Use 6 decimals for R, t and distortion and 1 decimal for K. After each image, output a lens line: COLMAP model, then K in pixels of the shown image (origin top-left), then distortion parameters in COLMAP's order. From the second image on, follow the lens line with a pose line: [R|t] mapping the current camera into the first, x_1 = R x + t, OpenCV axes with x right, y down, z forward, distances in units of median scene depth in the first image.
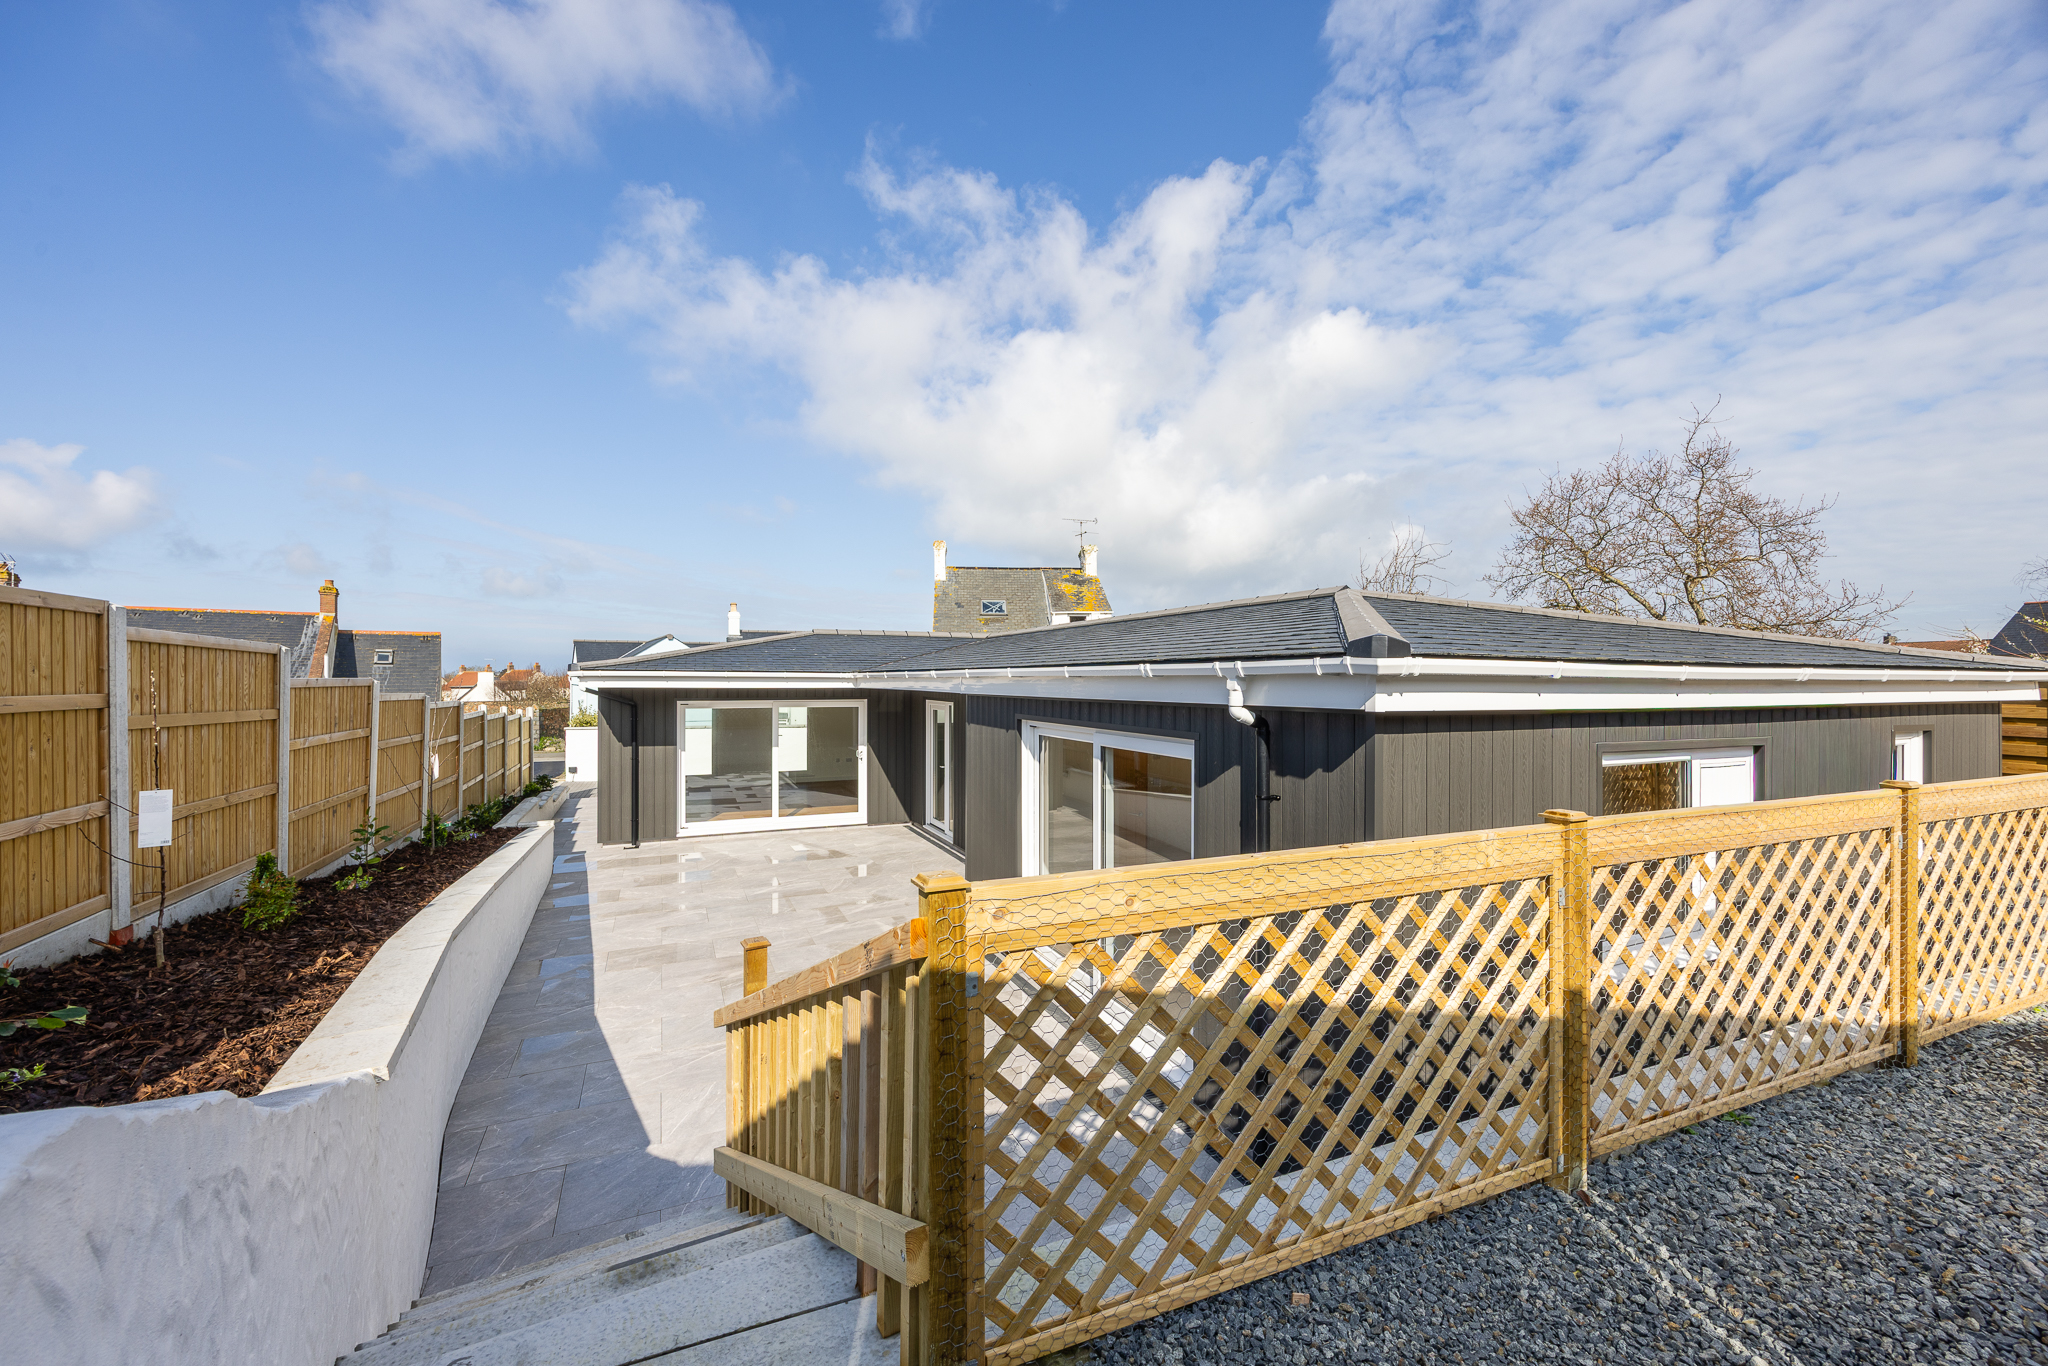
lens RADIAL K [[812.8, 0, 1019.3], [0, 812.8, 644.5], [0, 0, 1]] dist [-0.045008, 0.000025]
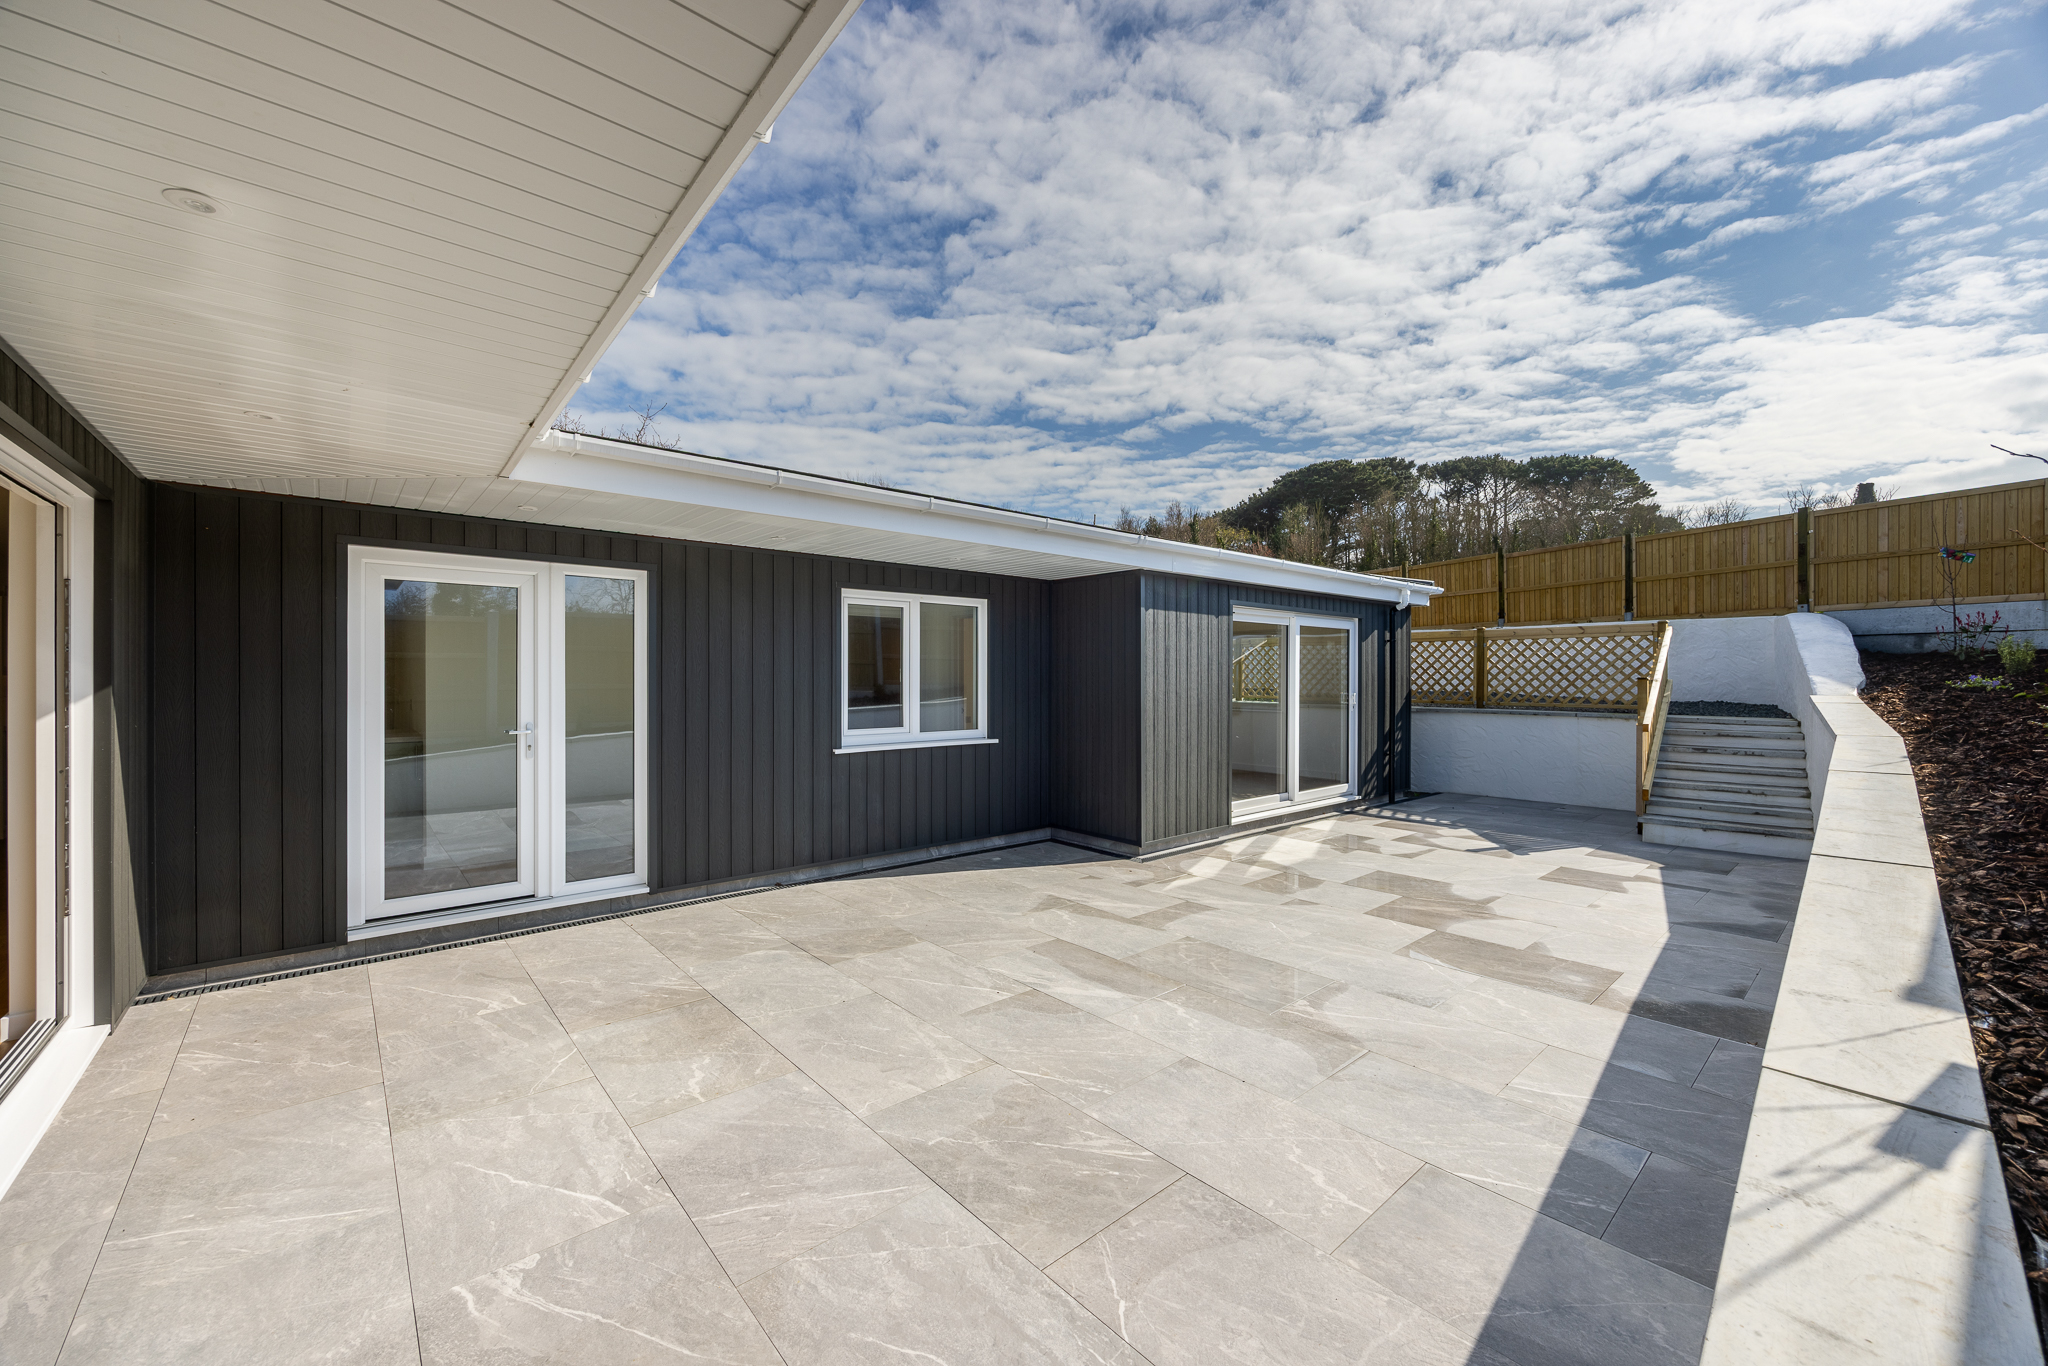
lens RADIAL K [[806.5, 0, 1024.0], [0, 806.5, 683.0], [0, 0, 1]] dist [-0.019113, -0.000109]
pose [[-0.295930, -0.001844, 0.955208, -0.489840], [-0.030410, 0.999509, -0.007492, 0.113317], [-0.954726, -0.031265, -0.295840, 0.827752]]
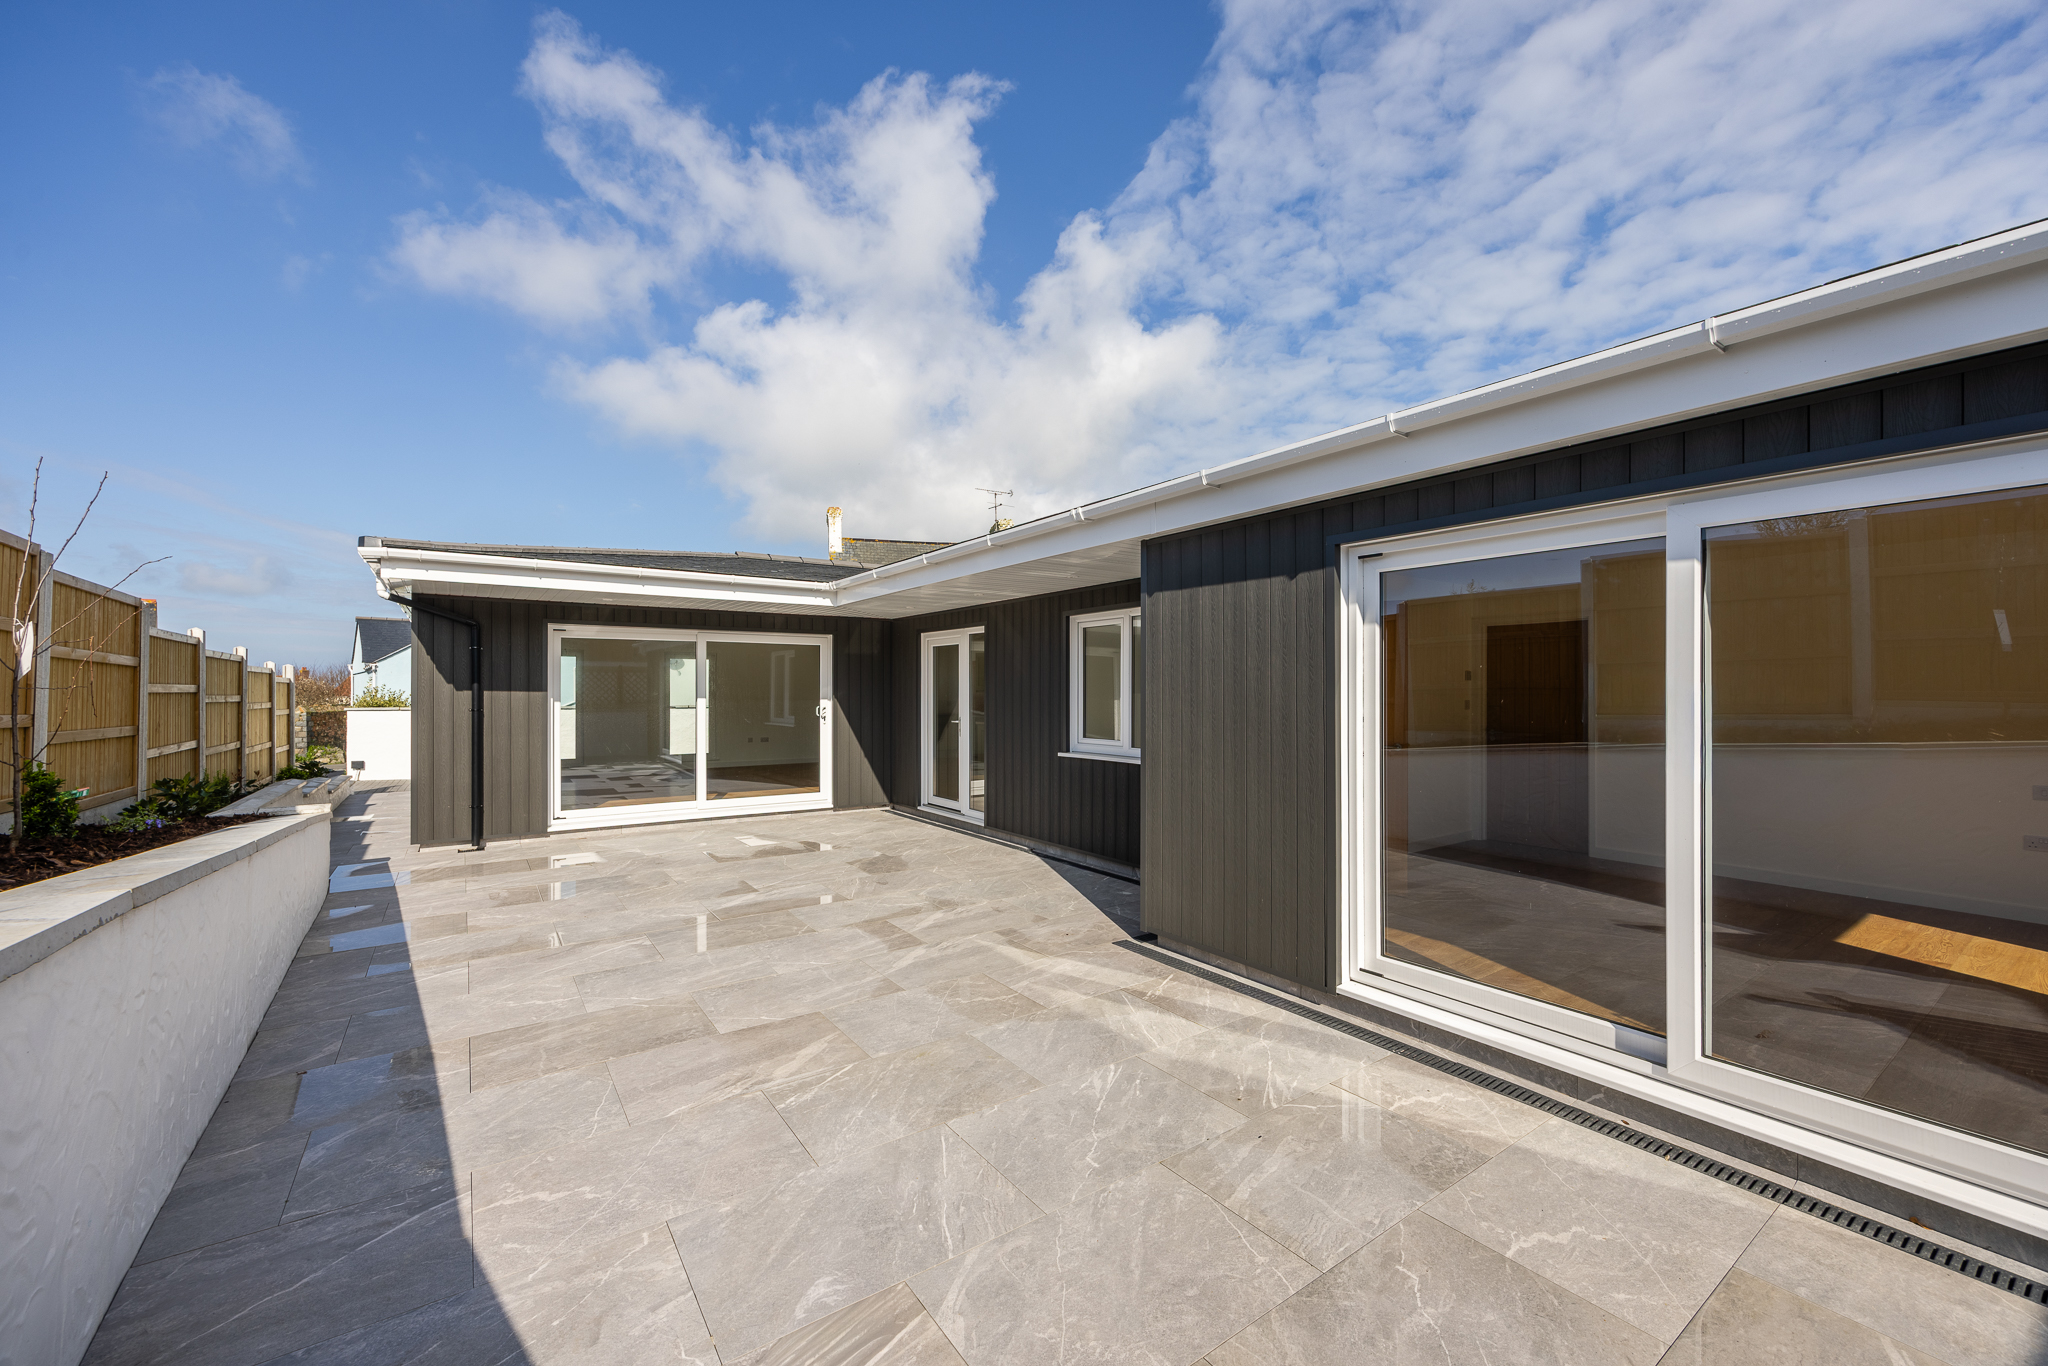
lens RADIAL K [[806.5, 0, 1024.0], [0, 806.5, 683.0], [0, 0, 1]] dist [-0.019113, -0.000109]
pose [[0.981126, 0.008188, 0.193195, -0.161099], [-0.013511, 0.999564, 0.026251, 0.089689], [-0.192896, -0.028366, 0.980809, 0.272028]]
